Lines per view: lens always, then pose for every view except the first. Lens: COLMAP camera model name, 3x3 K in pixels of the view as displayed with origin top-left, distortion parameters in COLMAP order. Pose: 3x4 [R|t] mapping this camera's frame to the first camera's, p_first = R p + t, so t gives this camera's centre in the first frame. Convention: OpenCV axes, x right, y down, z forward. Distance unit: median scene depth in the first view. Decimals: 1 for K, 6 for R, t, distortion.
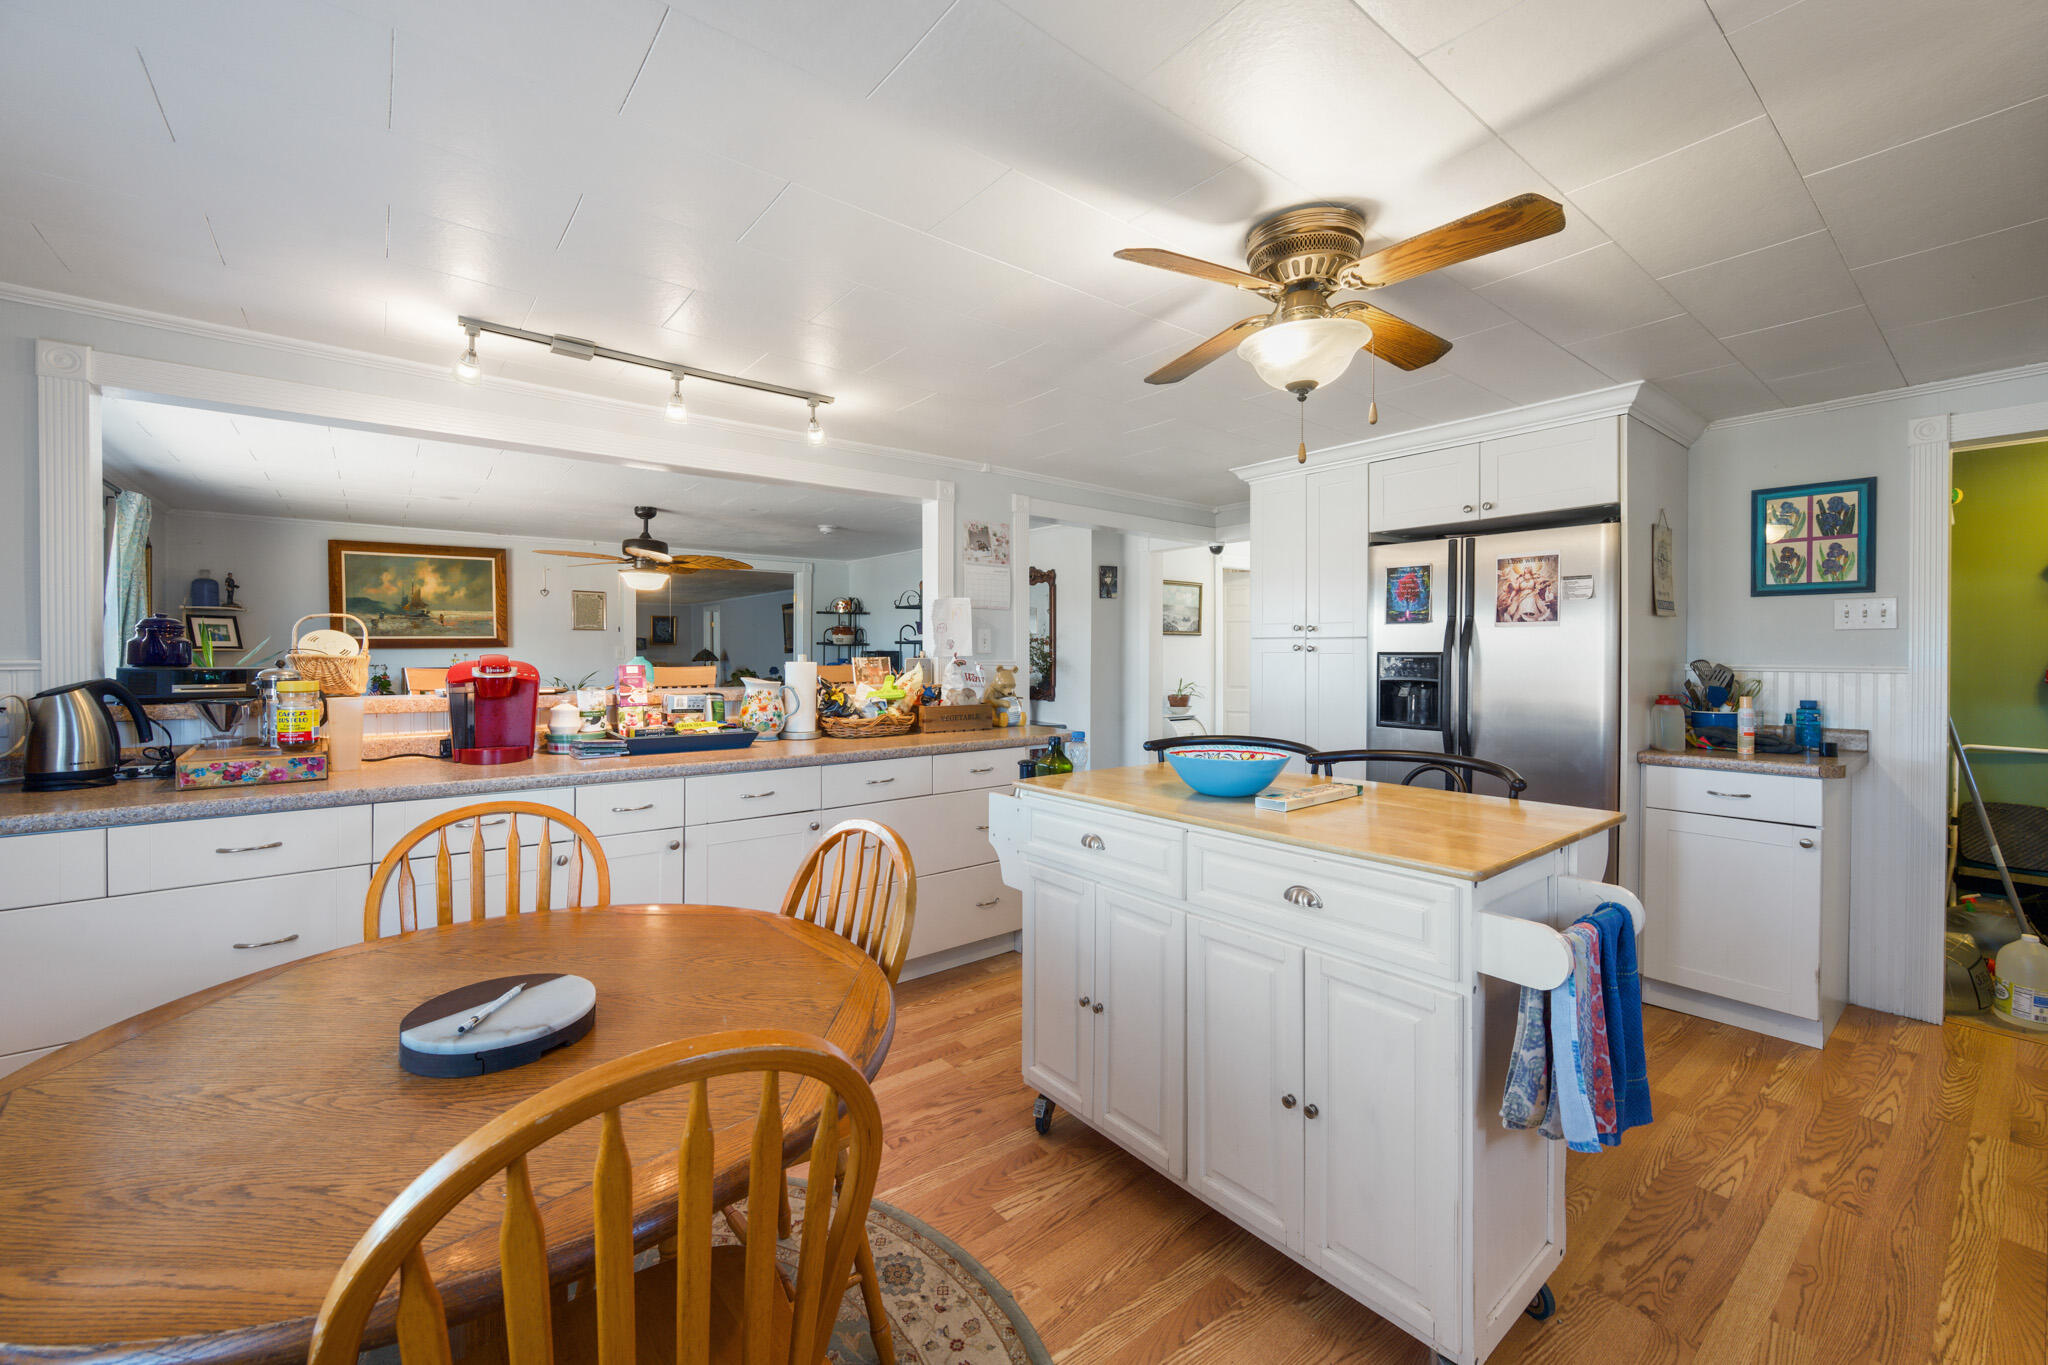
lens RADIAL K [[818.9, 0, 1023.1], [0, 818.9, 652.8], [0, 0, 1]] dist [-0.001052, -0.000225]
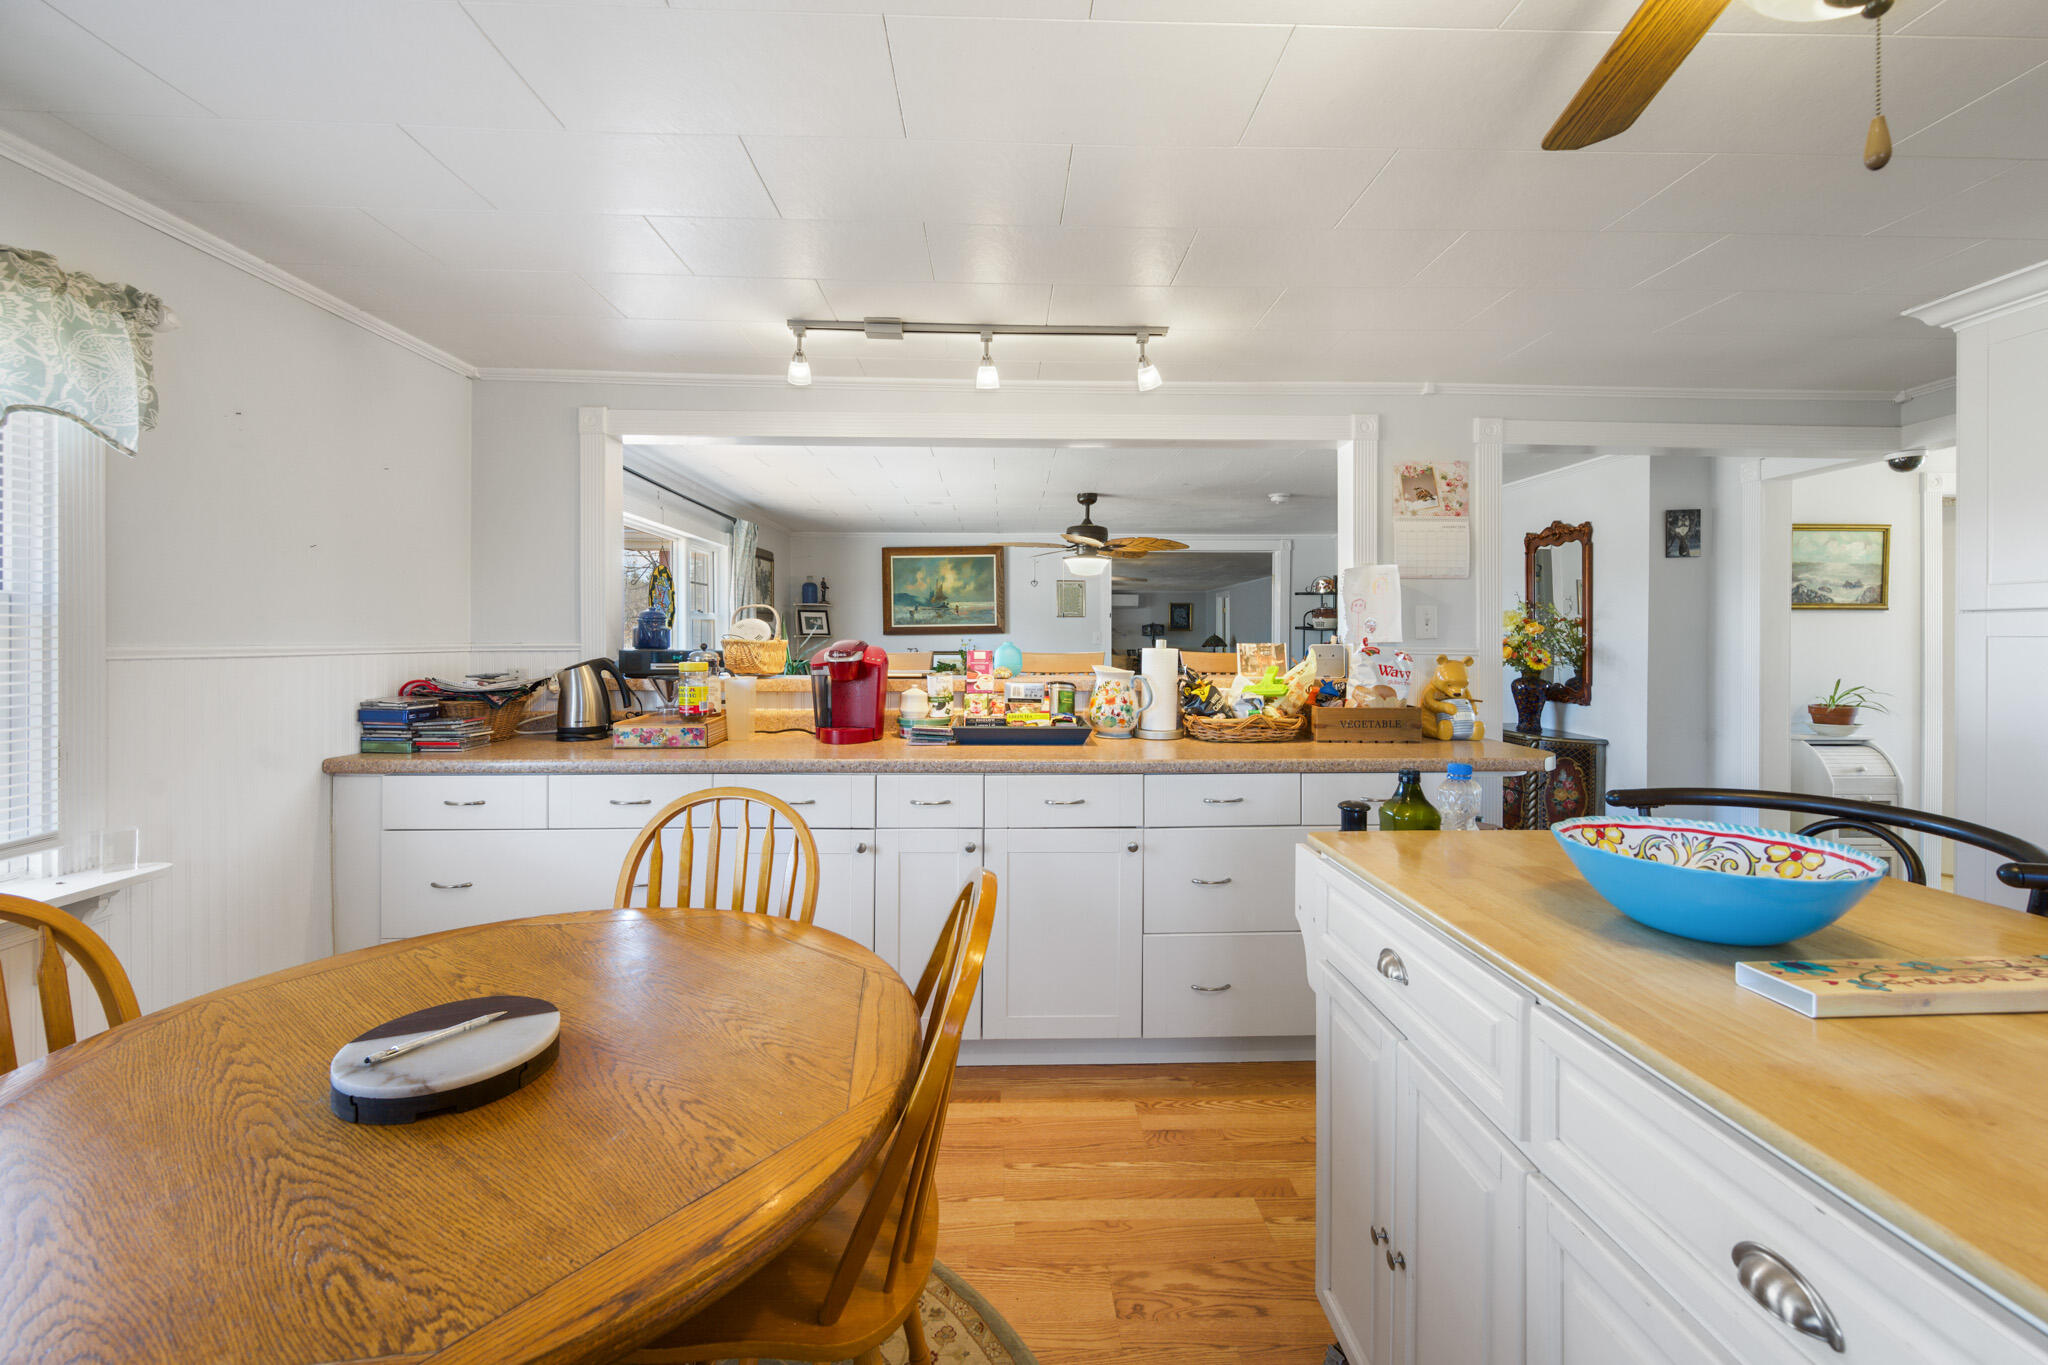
lens RADIAL K [[824.5, 0, 1025.2], [0, 824.5, 637.9], [0, 0, 1]] dist [-0.000104, -0.000081]
pose [[0.801054, -0.000593, -0.598592, 0.124123], [0.000003, 1.000000, -0.000985, 0.000902], [0.598592, 0.000787, 0.801054, 0.209865]]
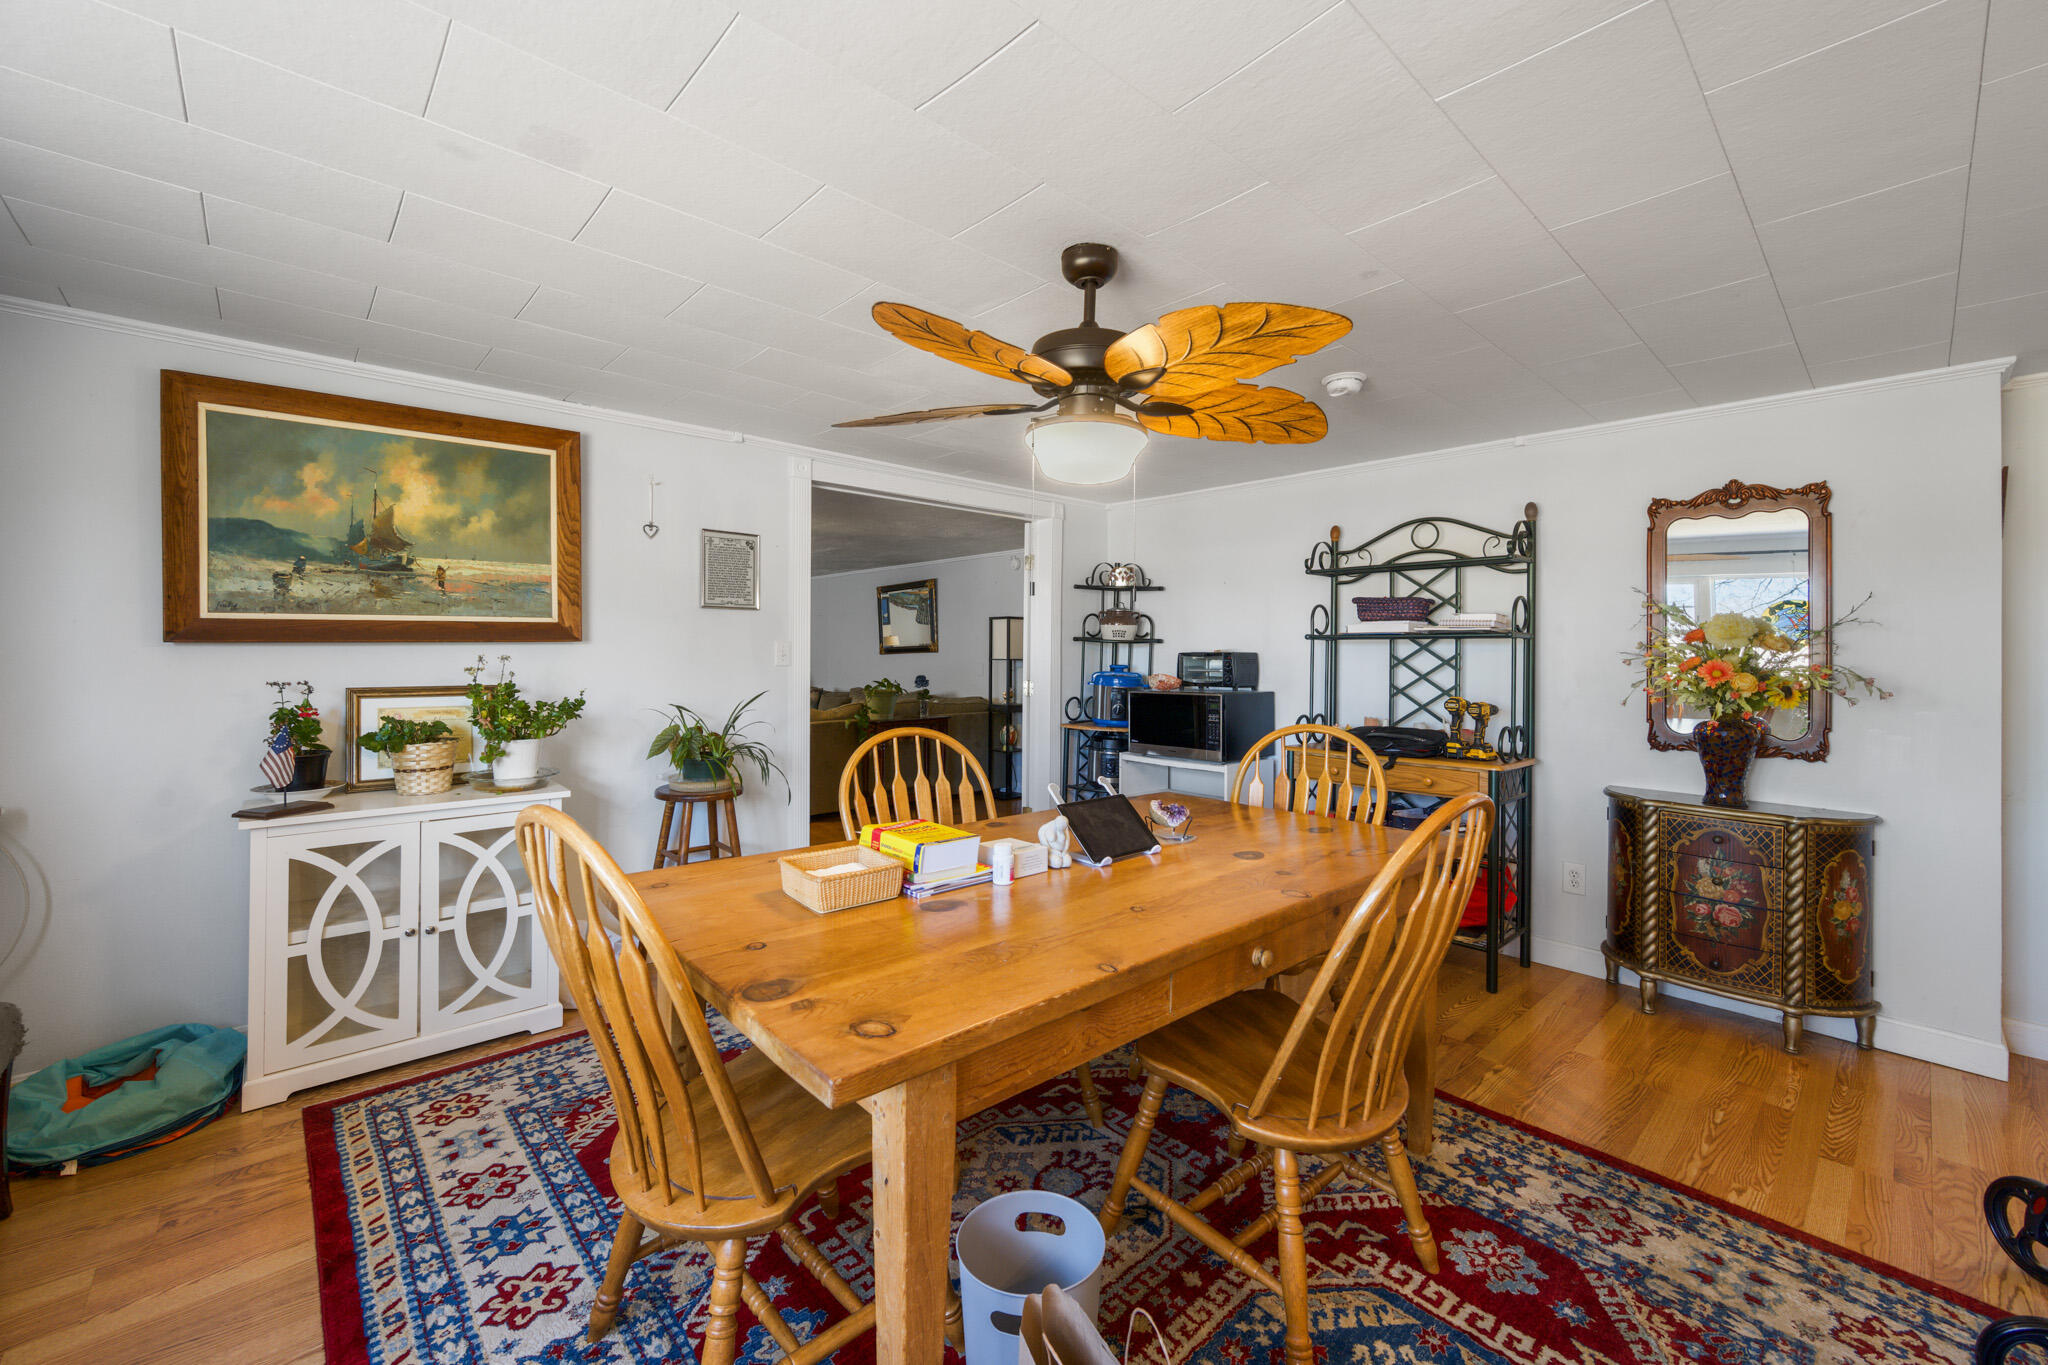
lens RADIAL K [[818.9, 0, 1023.1], [0, 818.9, 652.8], [0, 0, 1]] dist [-0.001052, -0.000225]
pose [[0.997358, 0.004085, 0.072531, -0.759259], [-0.004023, 0.999991, -0.001002, -0.001775], [-0.072535, 0.000708, 0.997366, 0.947577]]
